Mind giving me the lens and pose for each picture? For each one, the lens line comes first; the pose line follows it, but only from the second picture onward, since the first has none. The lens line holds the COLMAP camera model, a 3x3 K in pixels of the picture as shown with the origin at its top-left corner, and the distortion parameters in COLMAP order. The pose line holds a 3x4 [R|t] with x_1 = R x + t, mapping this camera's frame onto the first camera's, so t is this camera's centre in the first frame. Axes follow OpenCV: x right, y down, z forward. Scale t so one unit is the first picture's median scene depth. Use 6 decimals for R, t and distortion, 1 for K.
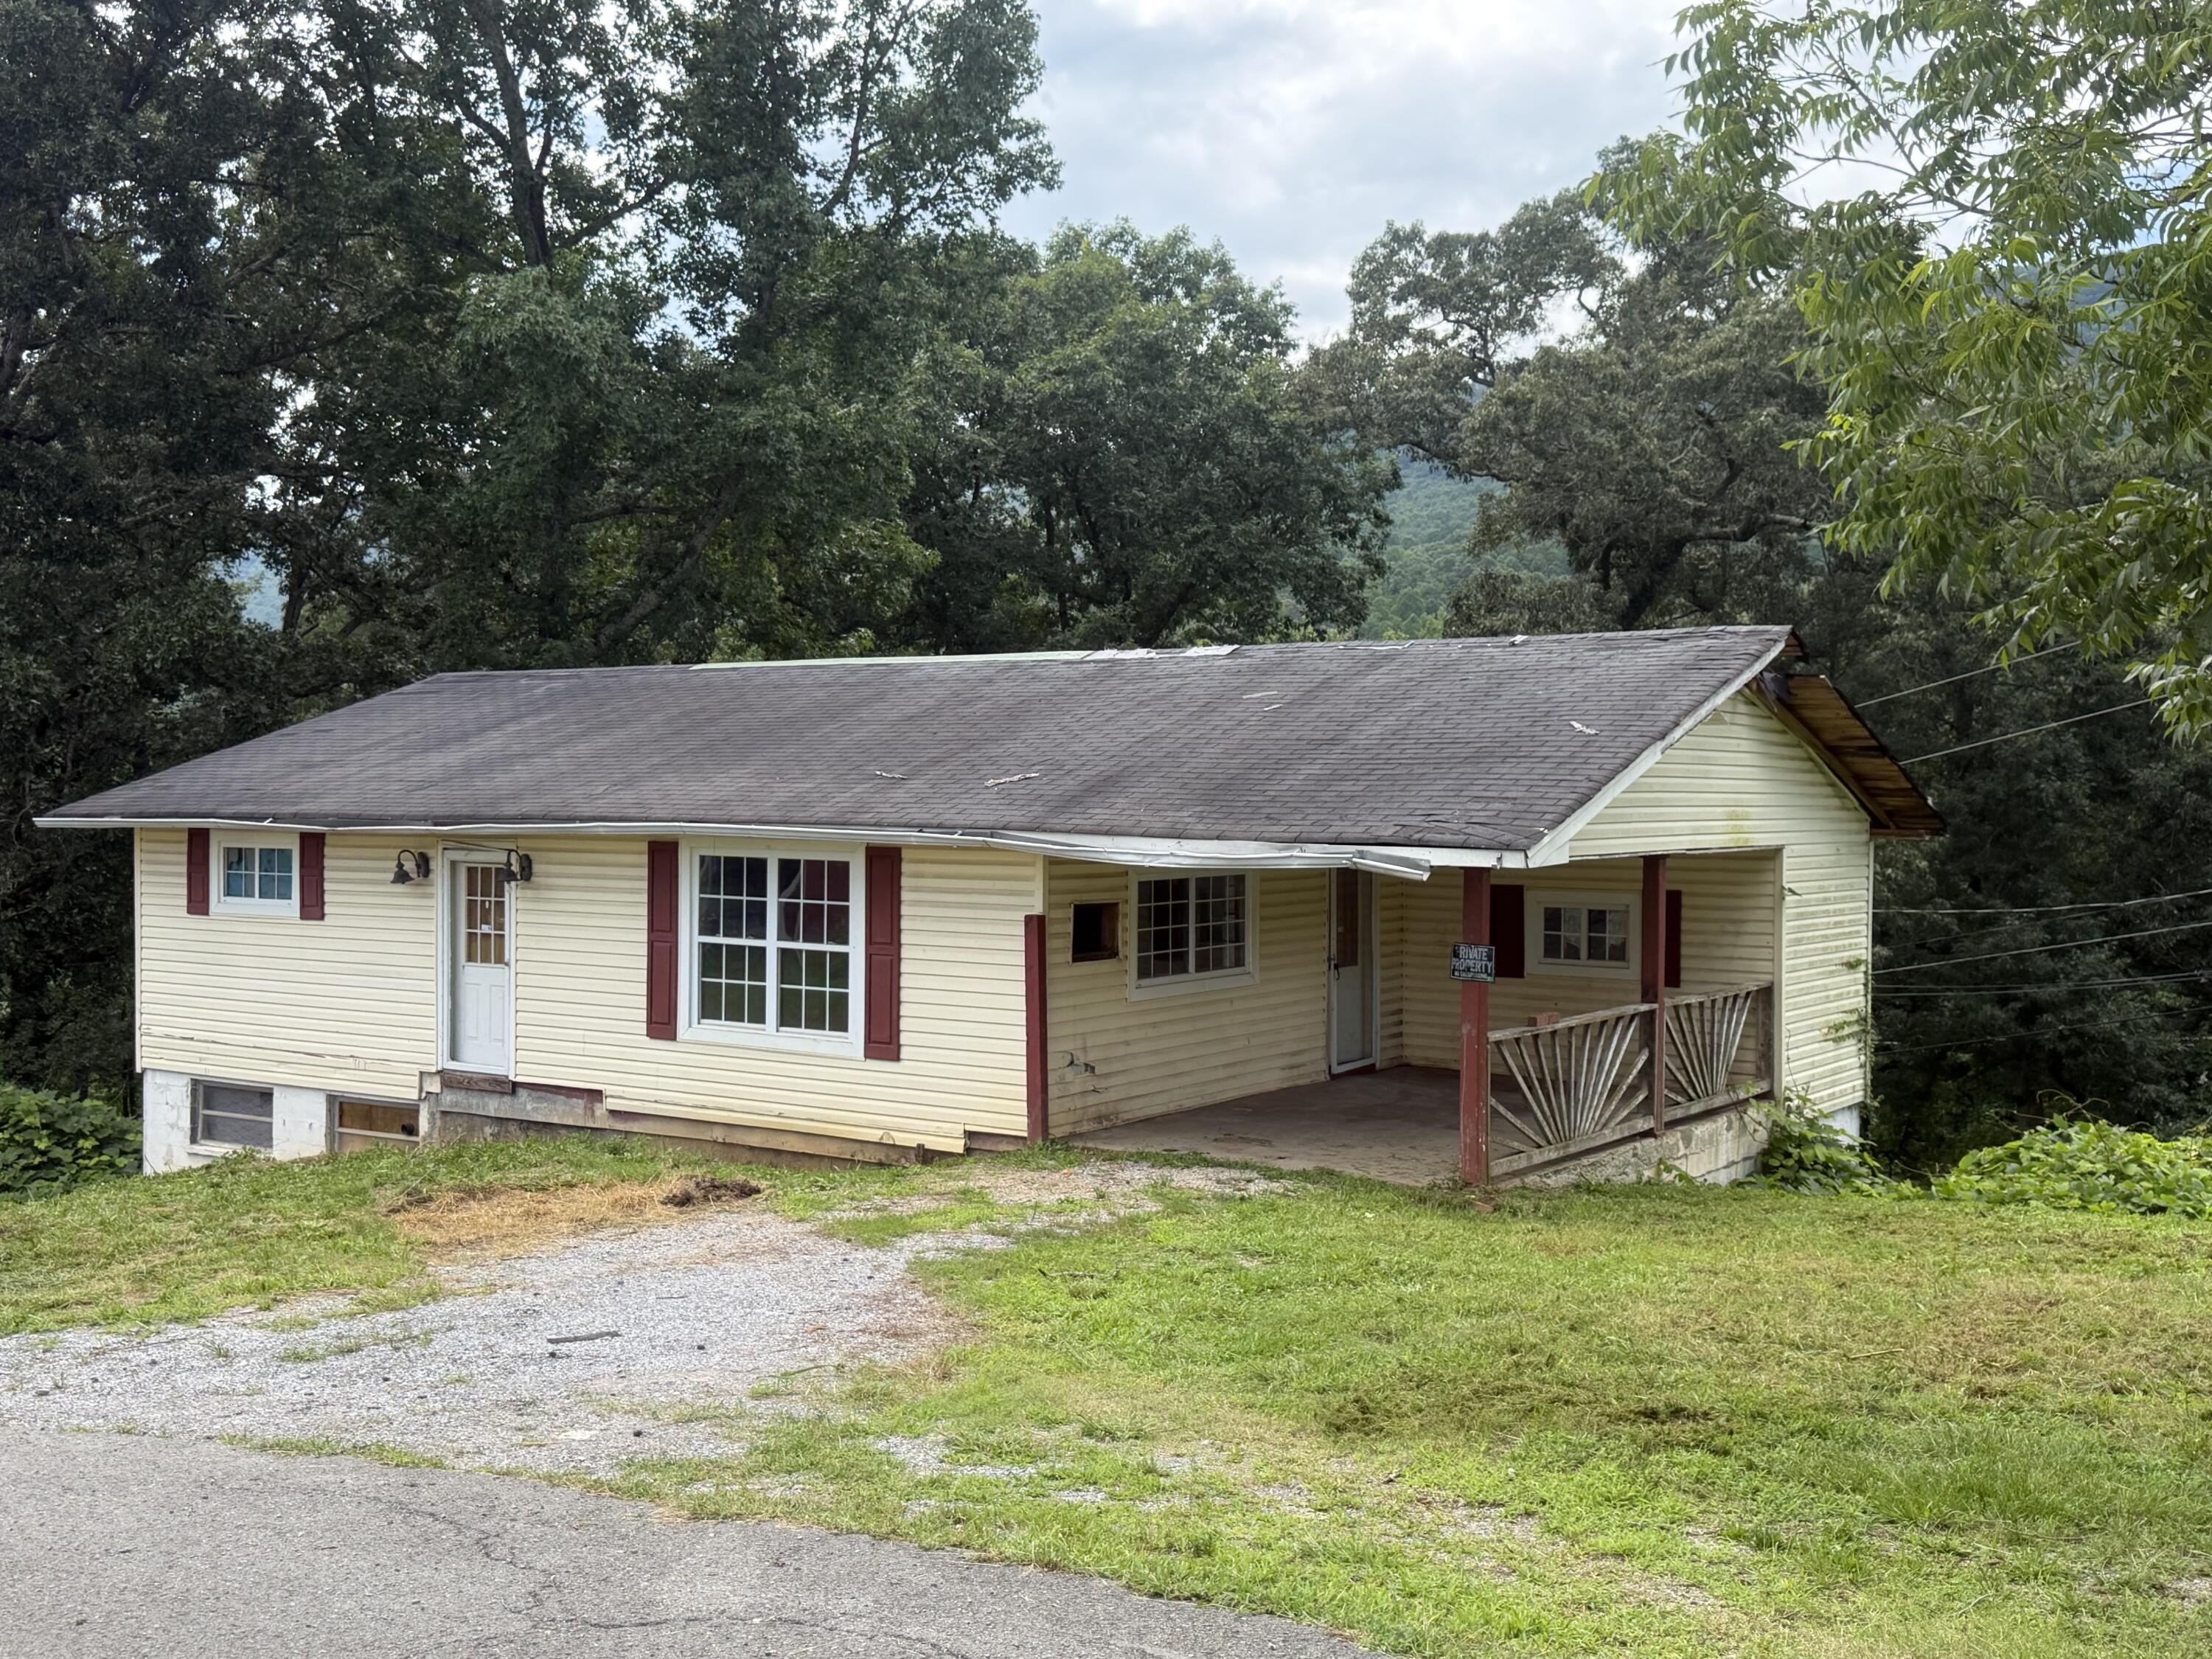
lens RADIAL K [[2227.2, 0, 1092.5], [0, 2227.2, 834.1], [0, 0, 1]] dist [0.206343, -0.449377]
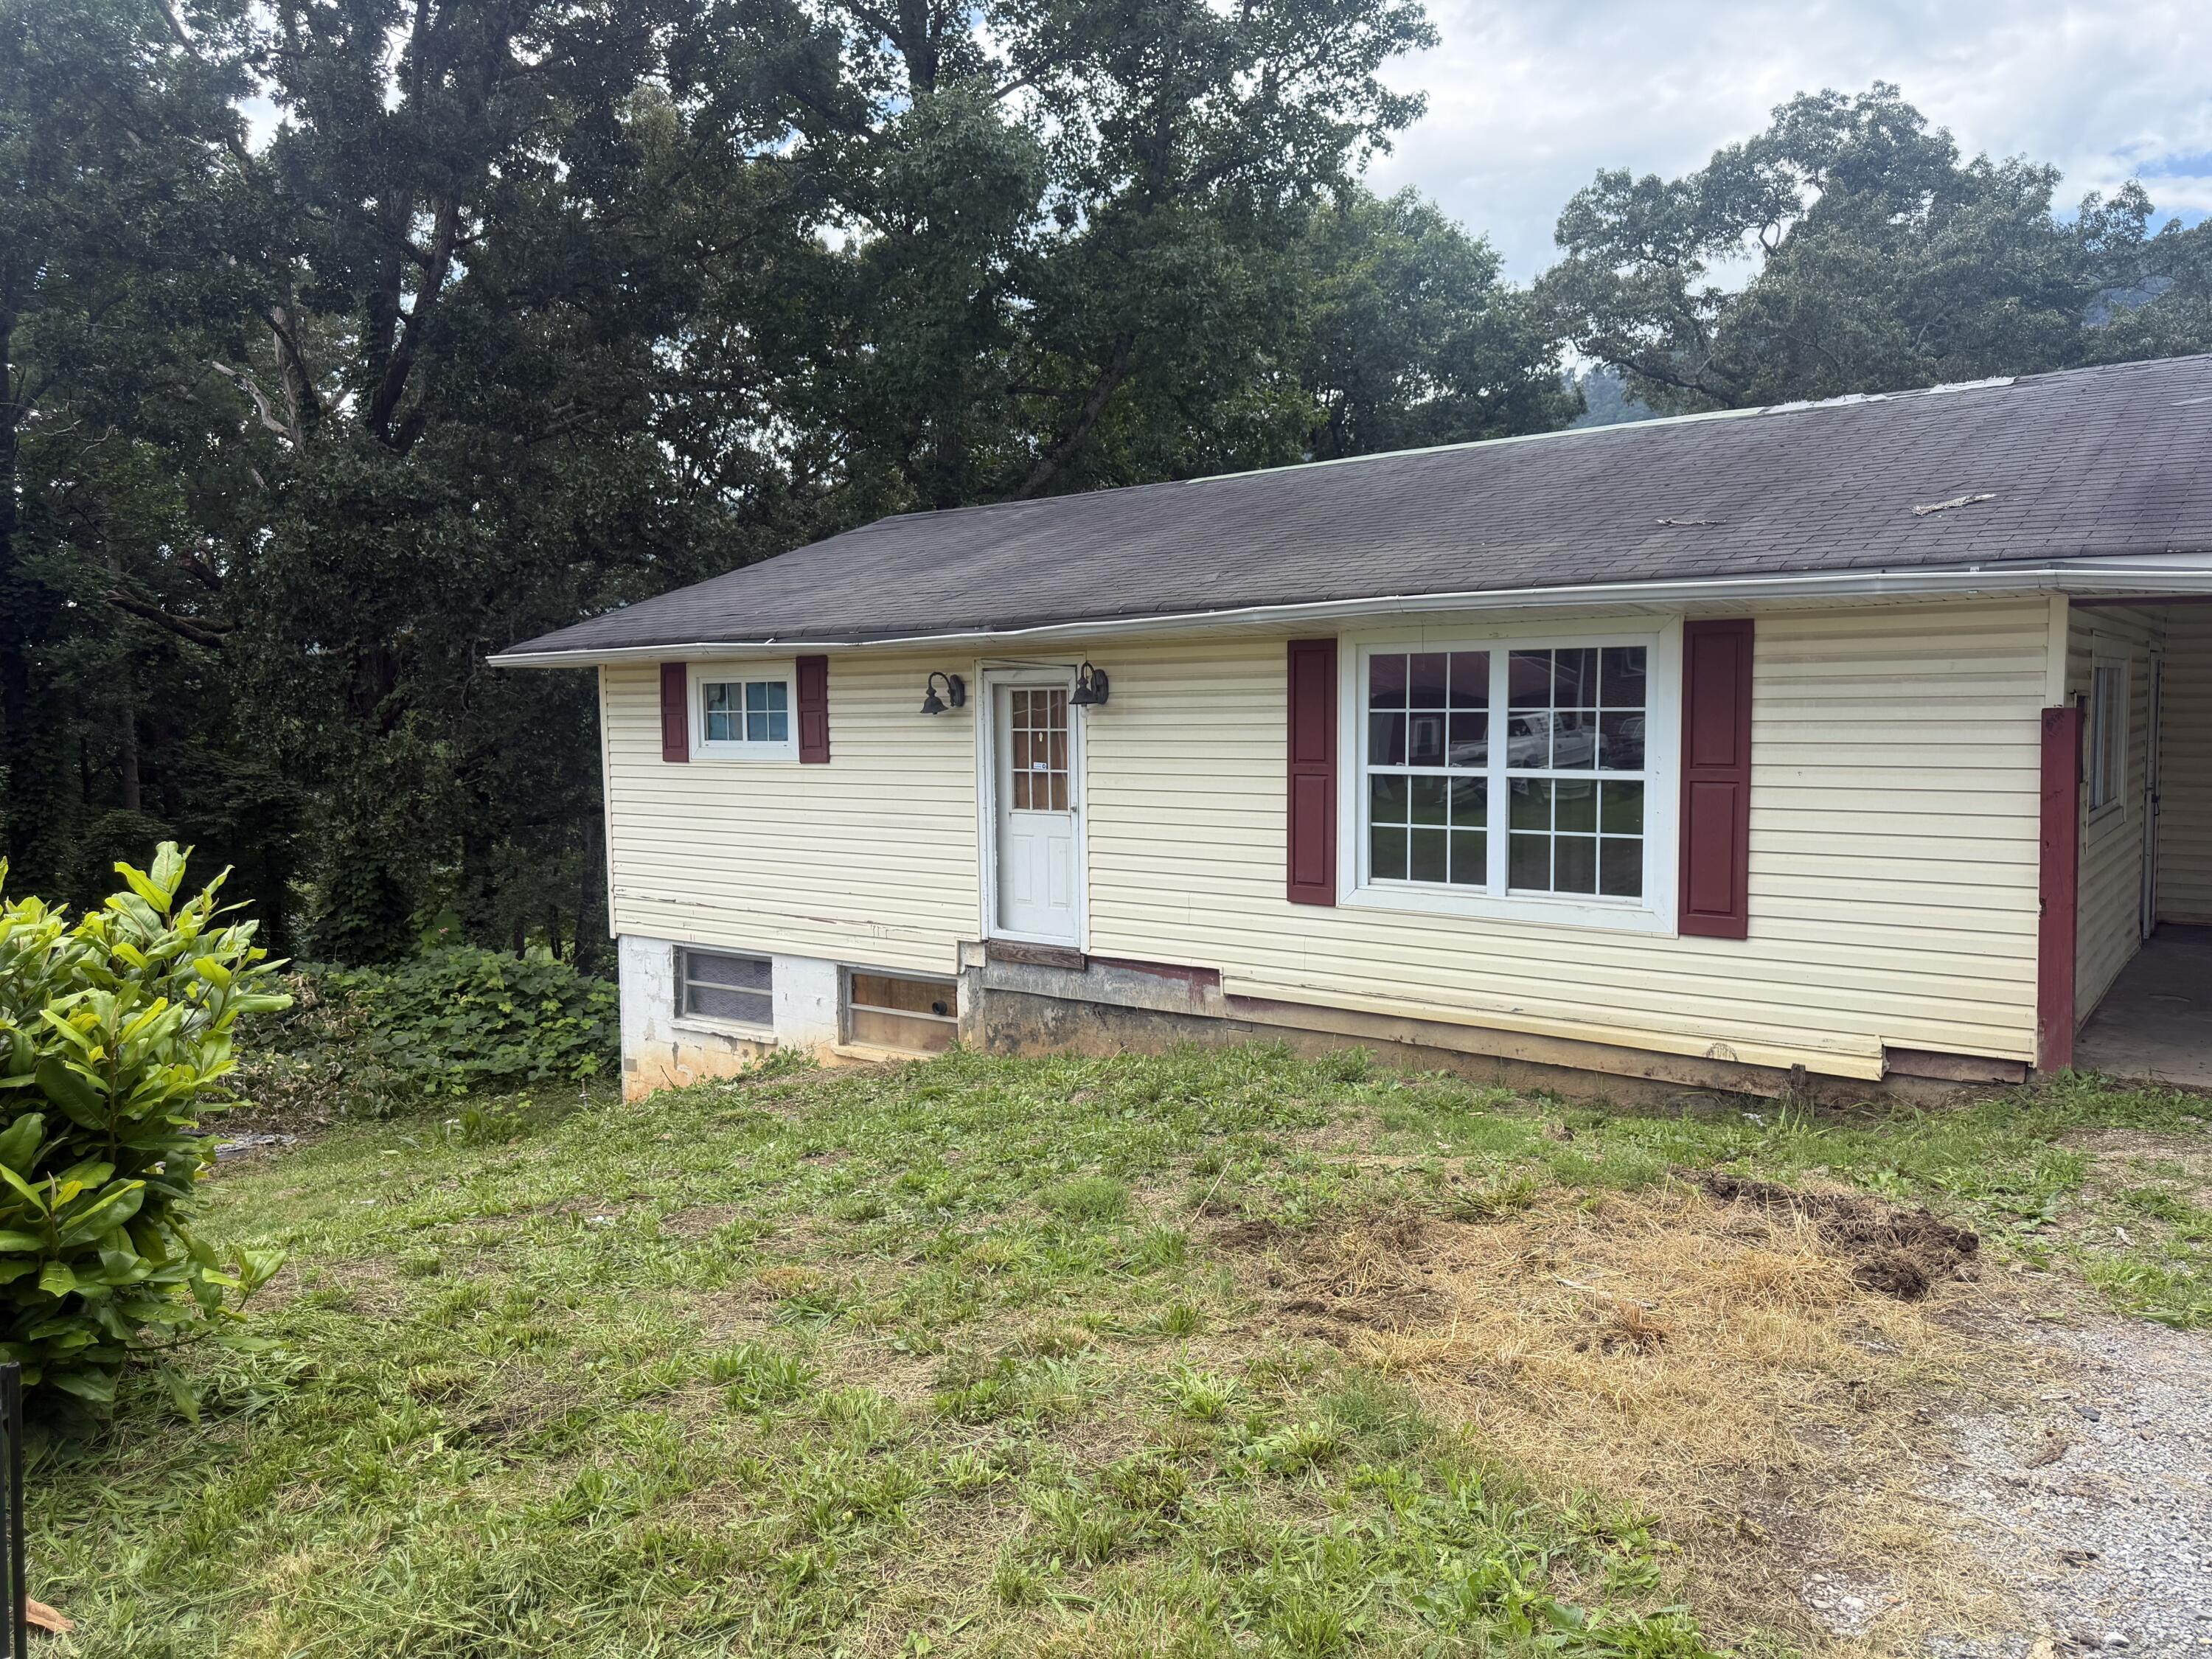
lens RADIAL K [[1561.9, 0, 1106.0], [0, 1561.9, 829.5], [0, 0, 1]] dist [0.143705, -0.237759]
pose [[0.998418, -0.013574, -0.054561, -0.212609], [0.016736, 0.998181, 0.057914, 0.031918], [0.053676, -0.058736, 0.996829, 0.436038]]
